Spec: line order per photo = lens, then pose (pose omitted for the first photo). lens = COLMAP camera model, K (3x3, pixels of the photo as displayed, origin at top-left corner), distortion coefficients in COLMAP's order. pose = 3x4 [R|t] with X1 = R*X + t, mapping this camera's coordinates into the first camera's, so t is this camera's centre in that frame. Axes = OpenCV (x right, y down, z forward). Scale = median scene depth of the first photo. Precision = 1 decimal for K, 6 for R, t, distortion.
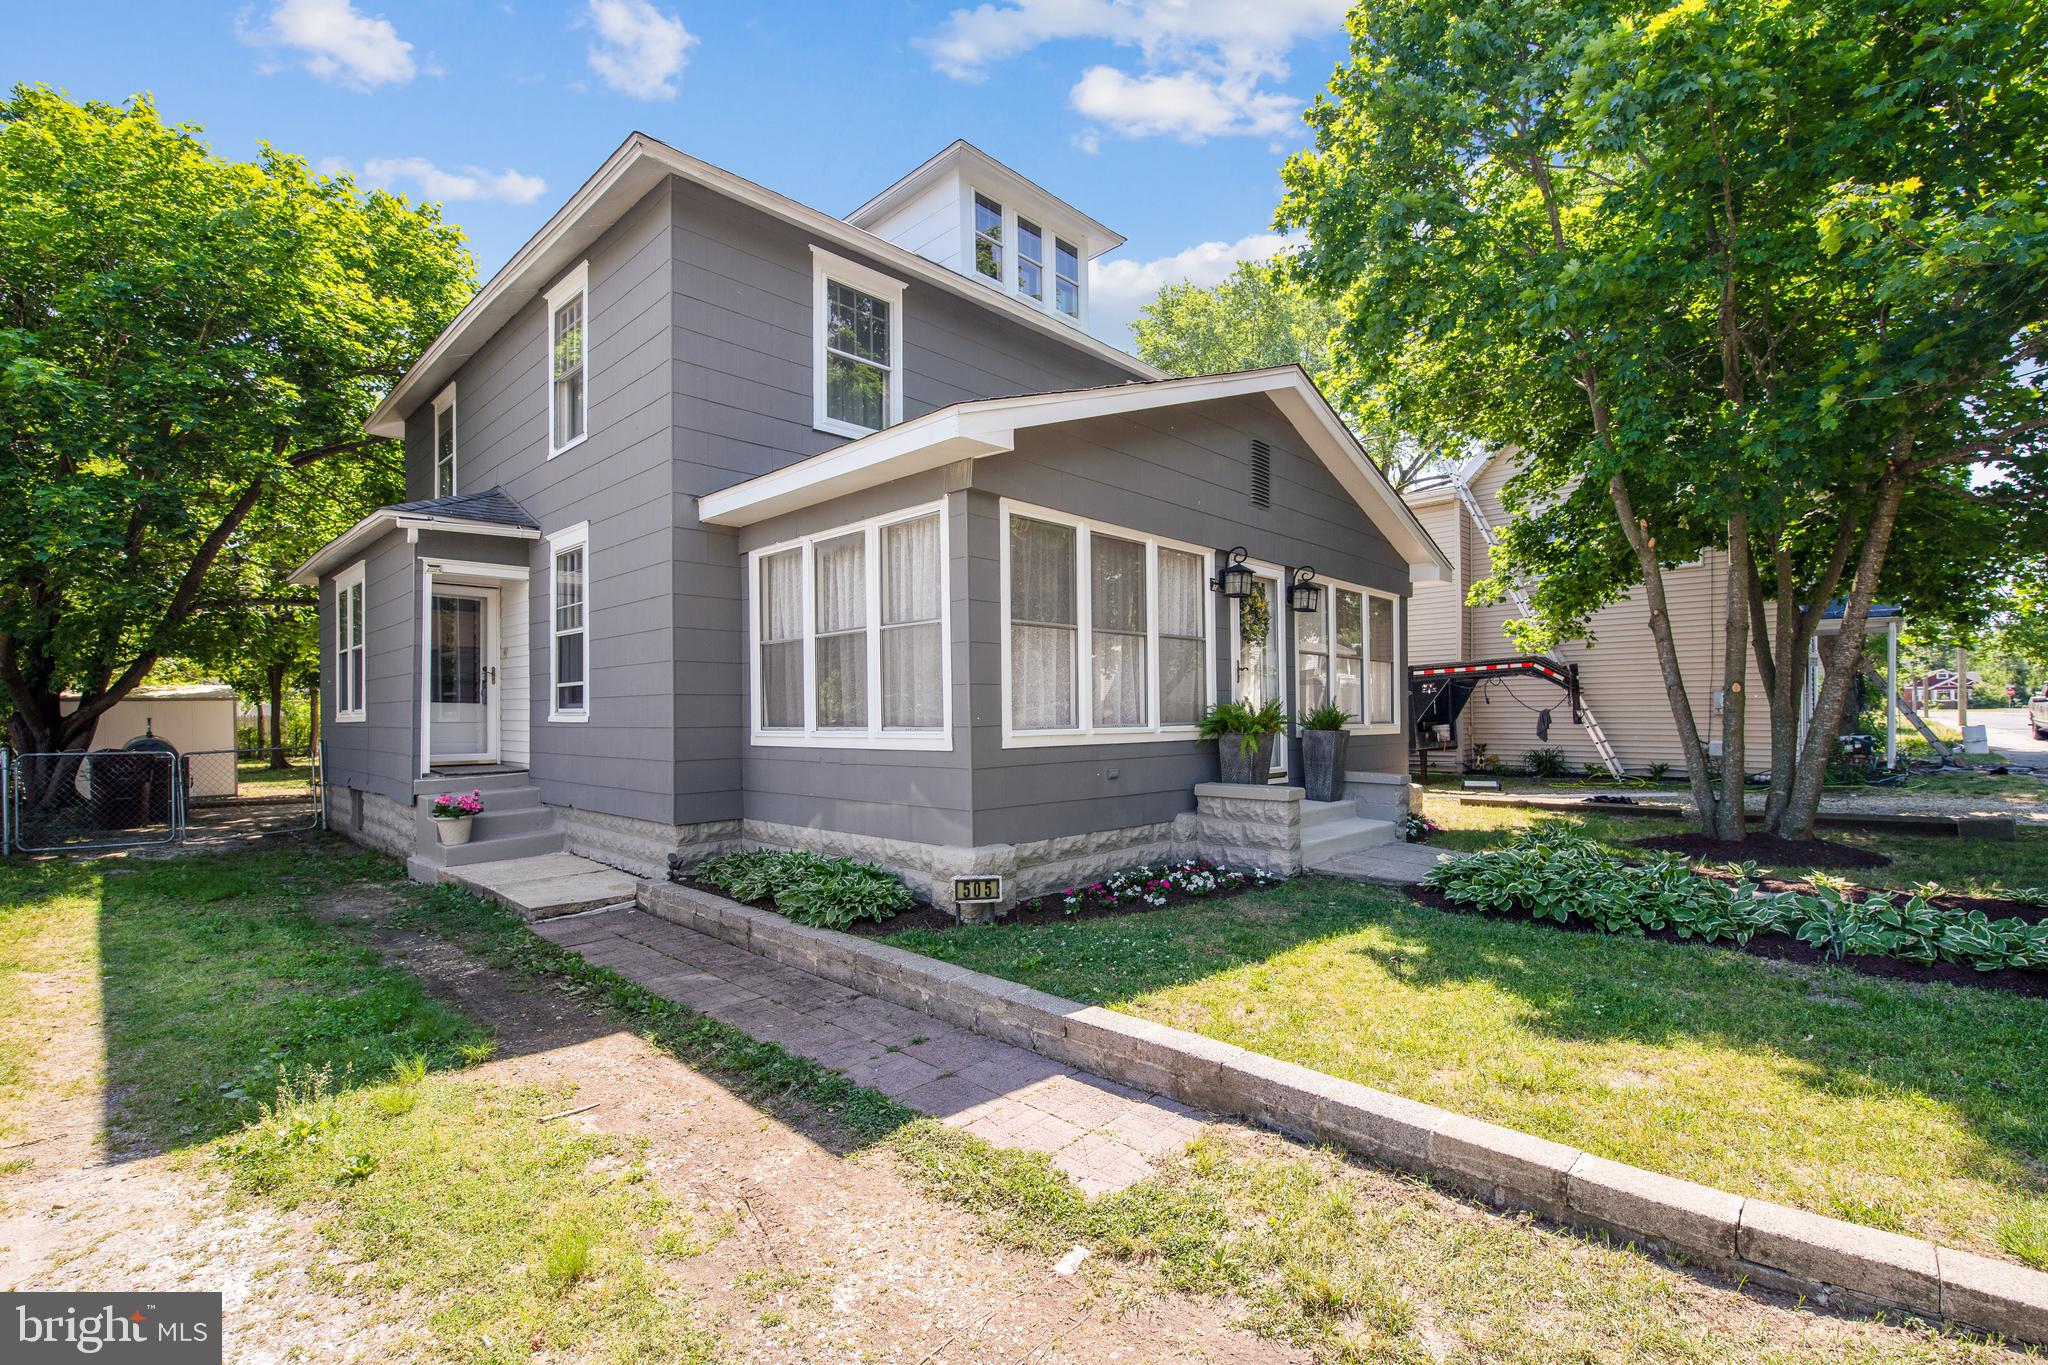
lens RADIAL K [[890.4, 0, 1024.4], [0, 890.4, 710.8], [0, 0, 1]] dist [-0.000062, -0.000031]
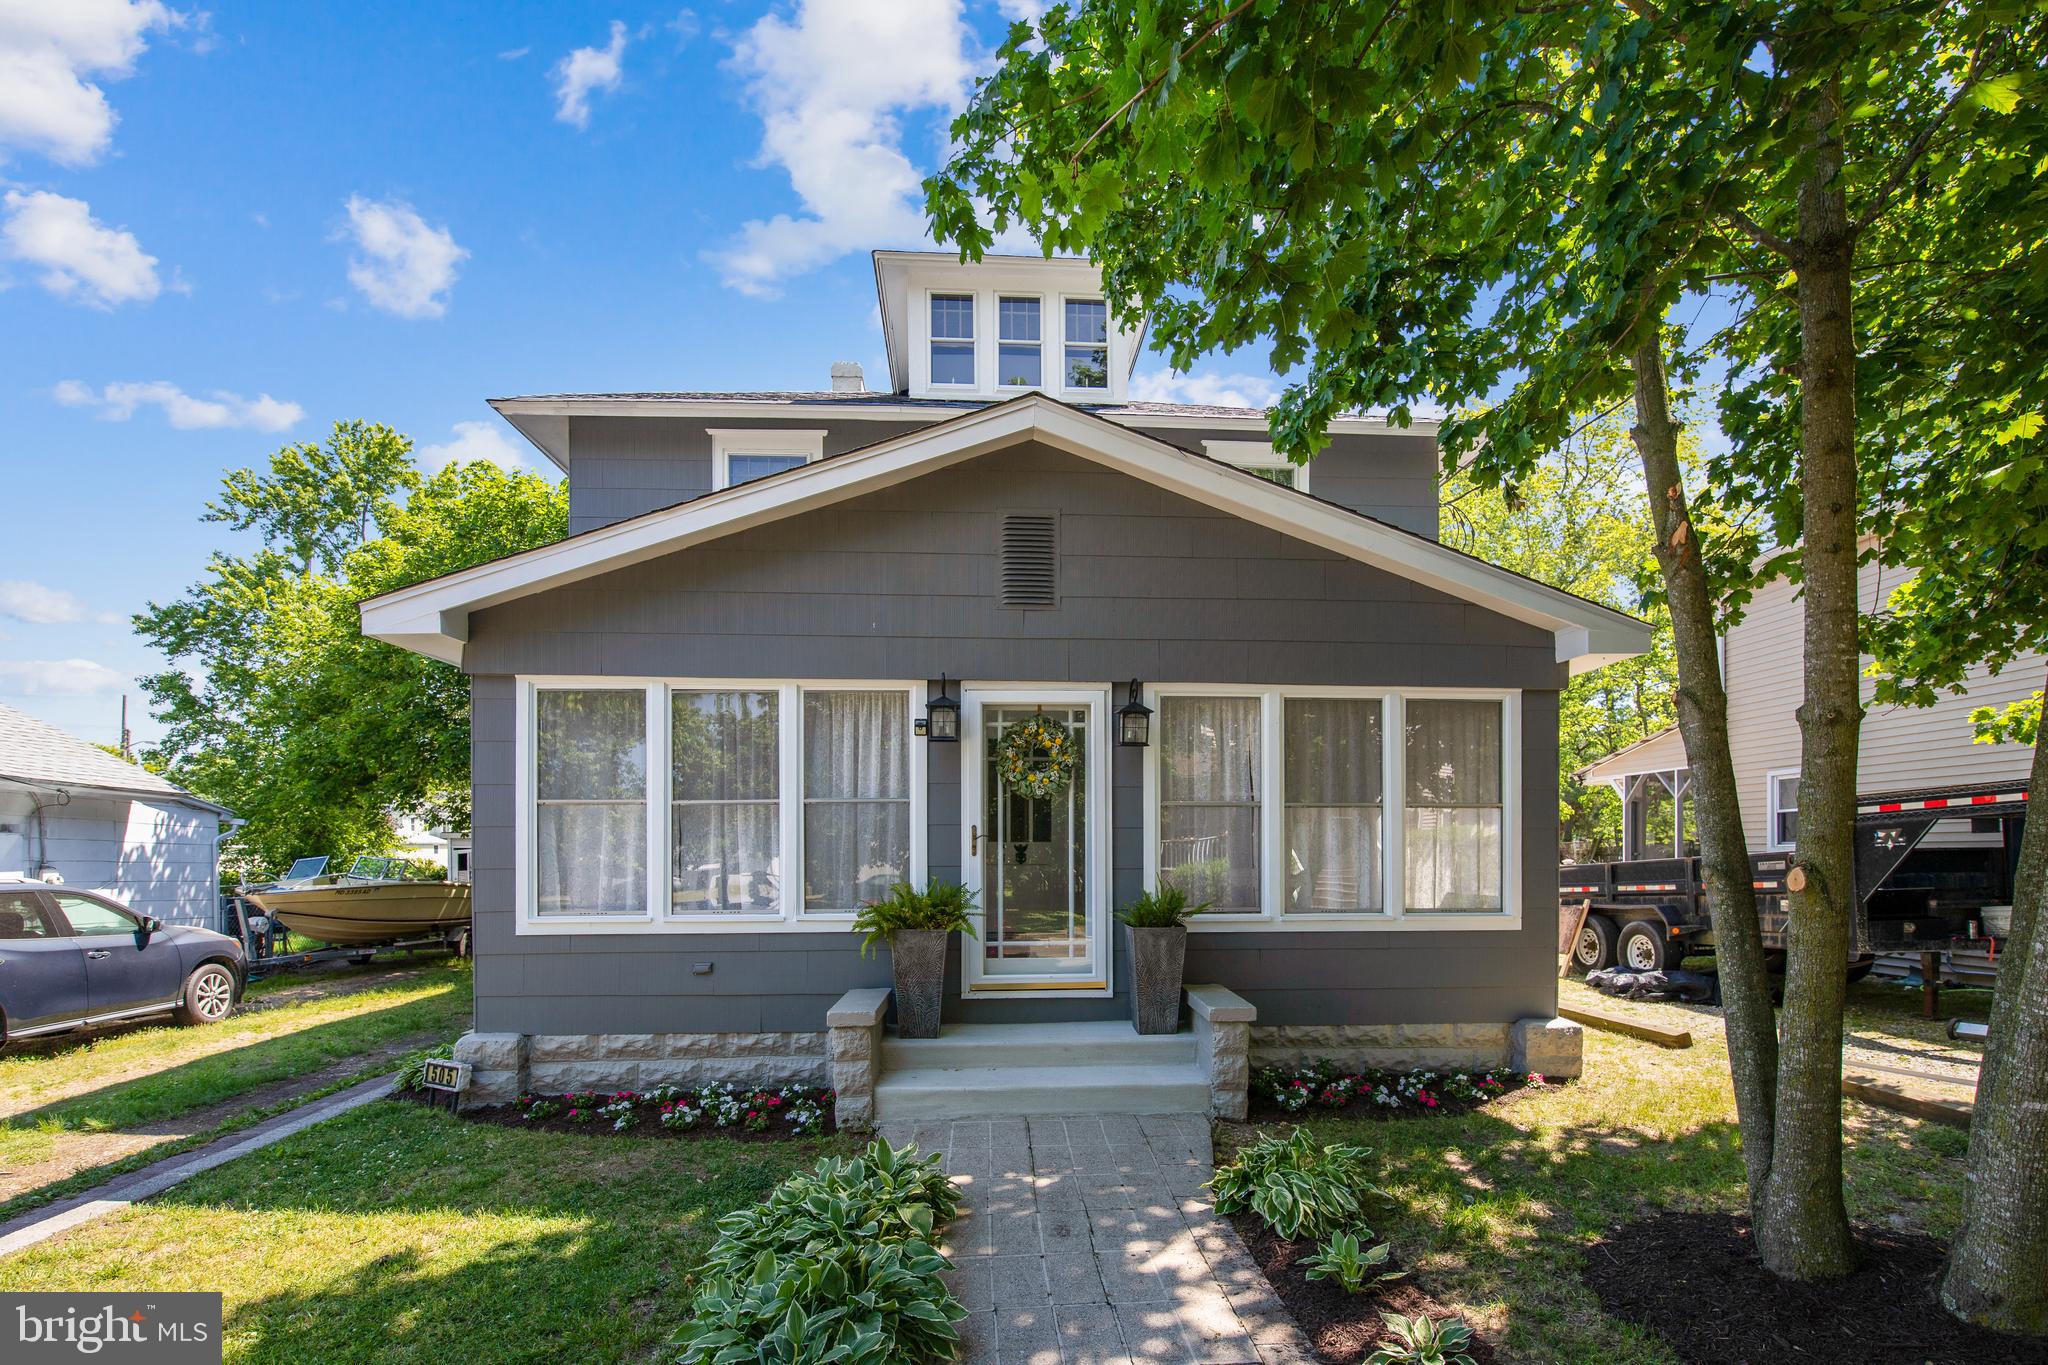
lens RADIAL K [[897.1, 0, 1021.2], [0, 897.1, 837.3], [0, 0, 1]] dist [-0.000947, -0.000226]
pose [[0.734815, 0.004676, -0.678251, 0.901754], [-0.001859, 0.999986, 0.004880, -0.059942], [0.678265, -0.002325, 0.734814, 0.568764]]
